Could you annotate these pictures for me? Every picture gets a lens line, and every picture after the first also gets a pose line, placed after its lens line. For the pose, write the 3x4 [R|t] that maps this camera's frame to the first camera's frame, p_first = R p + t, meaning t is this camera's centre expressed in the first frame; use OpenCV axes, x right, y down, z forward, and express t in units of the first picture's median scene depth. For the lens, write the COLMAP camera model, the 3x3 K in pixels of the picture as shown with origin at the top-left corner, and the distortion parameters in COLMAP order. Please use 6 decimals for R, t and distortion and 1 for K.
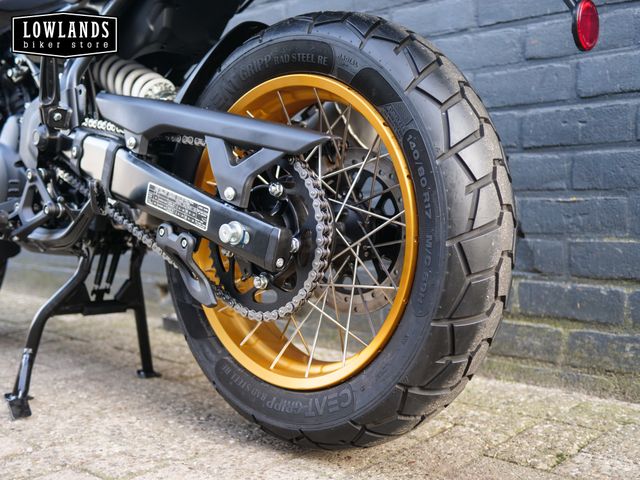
lens RADIAL K [[734.8, 0, 319.8], [0, 734.8, 242.9], [0, 0, 1]] dist [-0.005184, 0.000000]
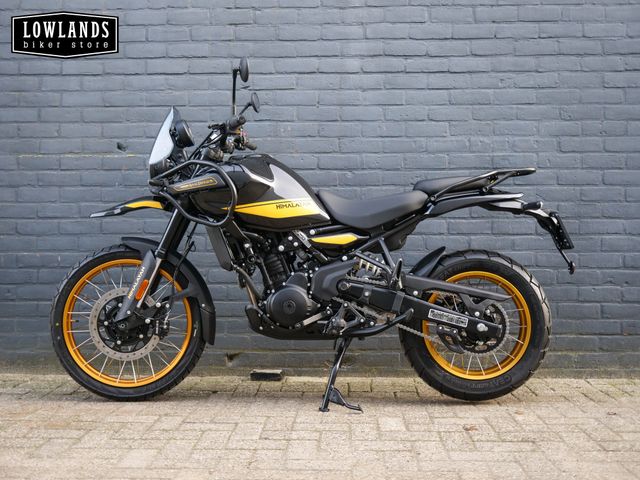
lens RADIAL K [[734.8, 0, 318.6], [0, 734.8, 241.0], [0, 0, 1]] dist [-0.005184, 0.000000]
pose [[0.765573, 0.012216, 0.643233, -2.184262], [0.032554, 0.997803, -0.057695, -0.183030], [-0.642525, 0.065110, 0.763493, -0.760566]]
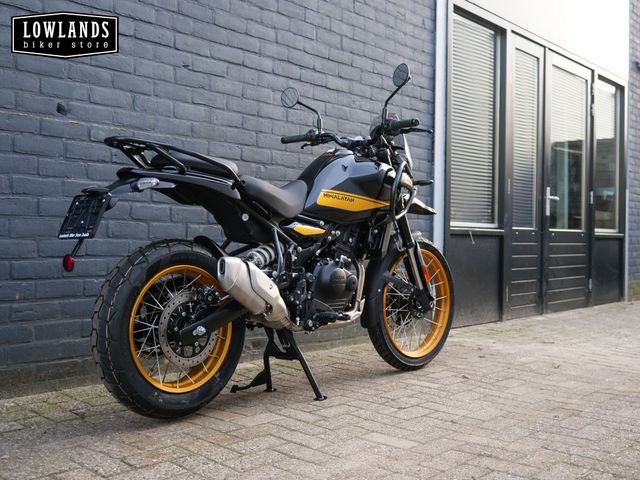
lens RADIAL K [[734.8, 0, 322.7], [0, 734.8, 239.6], [0, 0, 1]] dist [-0.005184, 0.000000]
pose [[-0.020446, 0.003053, 0.999786, -3.401383], [0.038449, 0.999258, -0.002265, -0.305626], [-0.999051, 0.038395, -0.020548, 1.372193]]
